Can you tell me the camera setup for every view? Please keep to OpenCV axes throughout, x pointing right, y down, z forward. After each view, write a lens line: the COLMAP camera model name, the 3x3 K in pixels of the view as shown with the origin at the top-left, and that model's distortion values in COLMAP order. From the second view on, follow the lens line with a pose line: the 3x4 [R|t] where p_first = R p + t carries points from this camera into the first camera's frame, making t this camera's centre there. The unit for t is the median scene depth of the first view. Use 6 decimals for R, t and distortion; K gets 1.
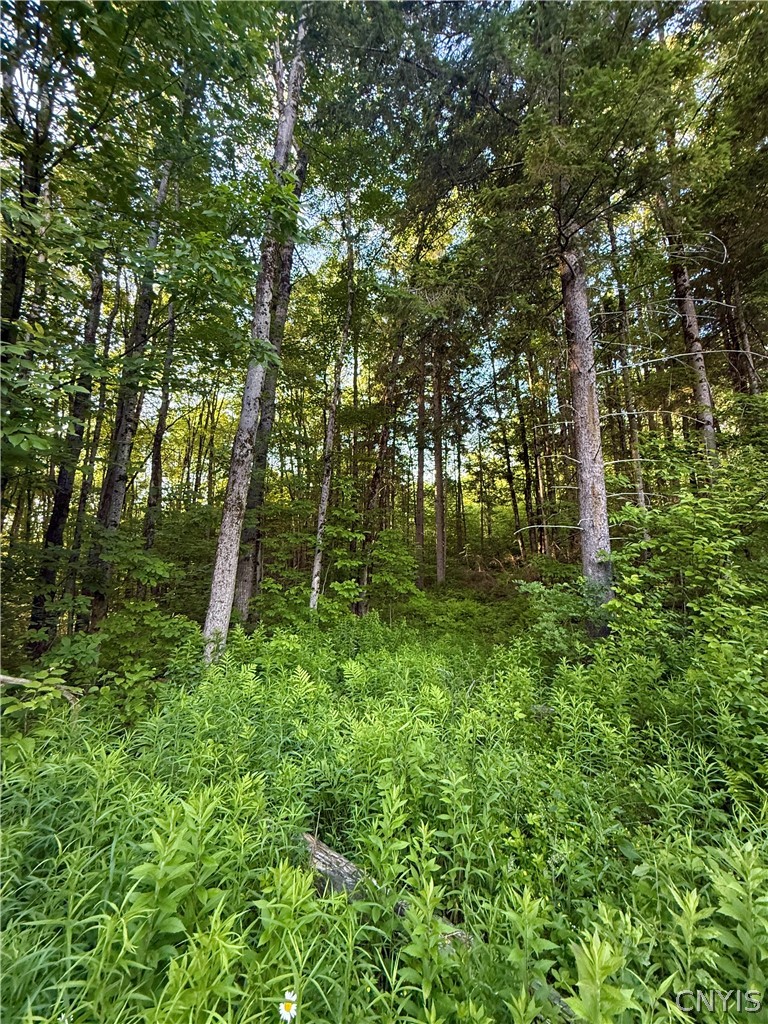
lens RADIAL K [[411.7, 0, 386.7], [0, 411.7, 508.8], [0, 0, 1]] dist [-0.001670, -0.000160]
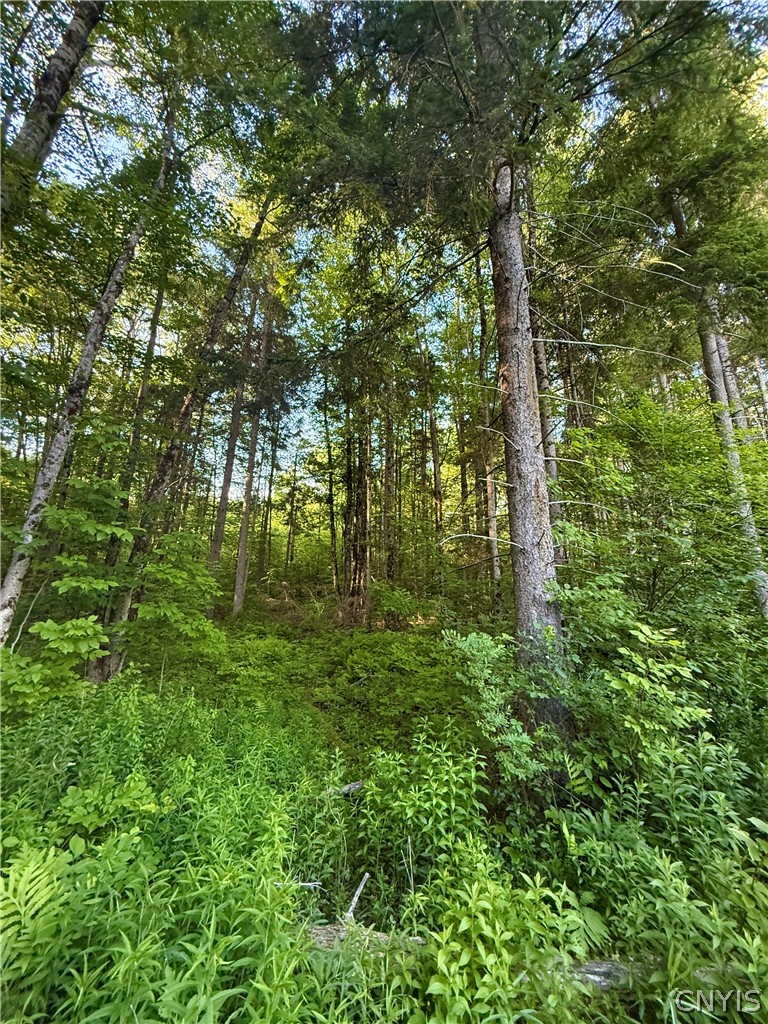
lens RADIAL K [[411.7, 0, 386.7], [0, 411.7, 508.8], [0, 0, 1]] dist [-0.001670, -0.000160]
pose [[0.882858, 0.129023, 0.451570, -0.005424], [-0.099004, 0.991045, -0.089599, 0.039962], [-0.459087, 0.034396, 0.887725, 0.306715]]
